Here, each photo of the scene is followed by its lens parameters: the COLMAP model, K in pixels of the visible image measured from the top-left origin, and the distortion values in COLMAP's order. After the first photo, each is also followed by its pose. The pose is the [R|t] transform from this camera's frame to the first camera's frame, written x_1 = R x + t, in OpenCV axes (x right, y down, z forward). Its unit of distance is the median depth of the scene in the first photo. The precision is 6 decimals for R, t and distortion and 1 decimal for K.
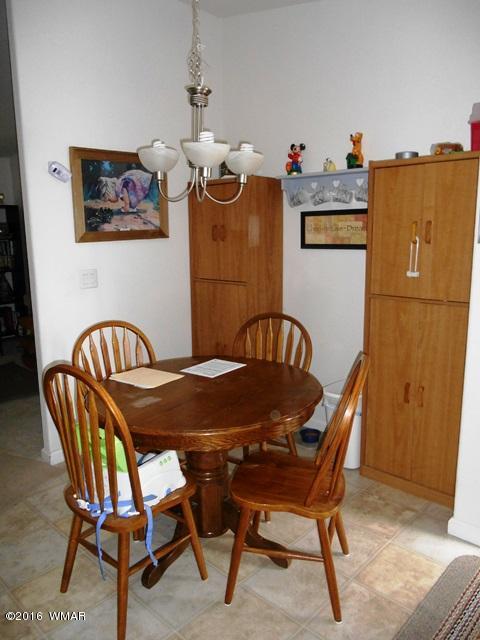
lens RADIAL K [[493.7, 0, 240.0], [0, 493.7, 320.0], [0, 0, 1]] dist [-0.023664, 0.014333]
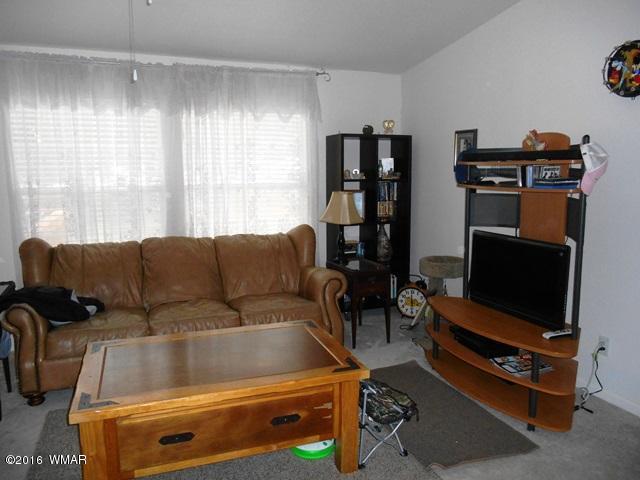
lens RADIAL K [[493.7, 0, 318.7], [0, 493.7, 237.2], [0, 0, 1]] dist [-0.023664, 0.014333]
pose [[0.915253, 0.067482, -0.397187, -0.667322], [-0.083902, 0.996183, -0.024088, -0.119068], [0.394046, 0.055371, 0.917421, 0.651009]]
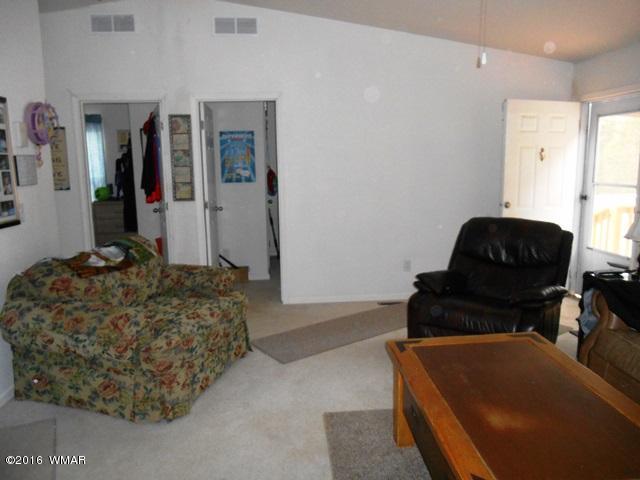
lens RADIAL K [[493.7, 0, 318.7], [0, 493.7, 237.2], [0, 0, 1]] dist [-0.023664, 0.014333]
pose [[-0.647099, 0.139793, -0.749480, -0.488856], [-0.118732, 0.952574, 0.280187, -0.290605], [0.753104, 0.270296, -0.599812, 1.580785]]
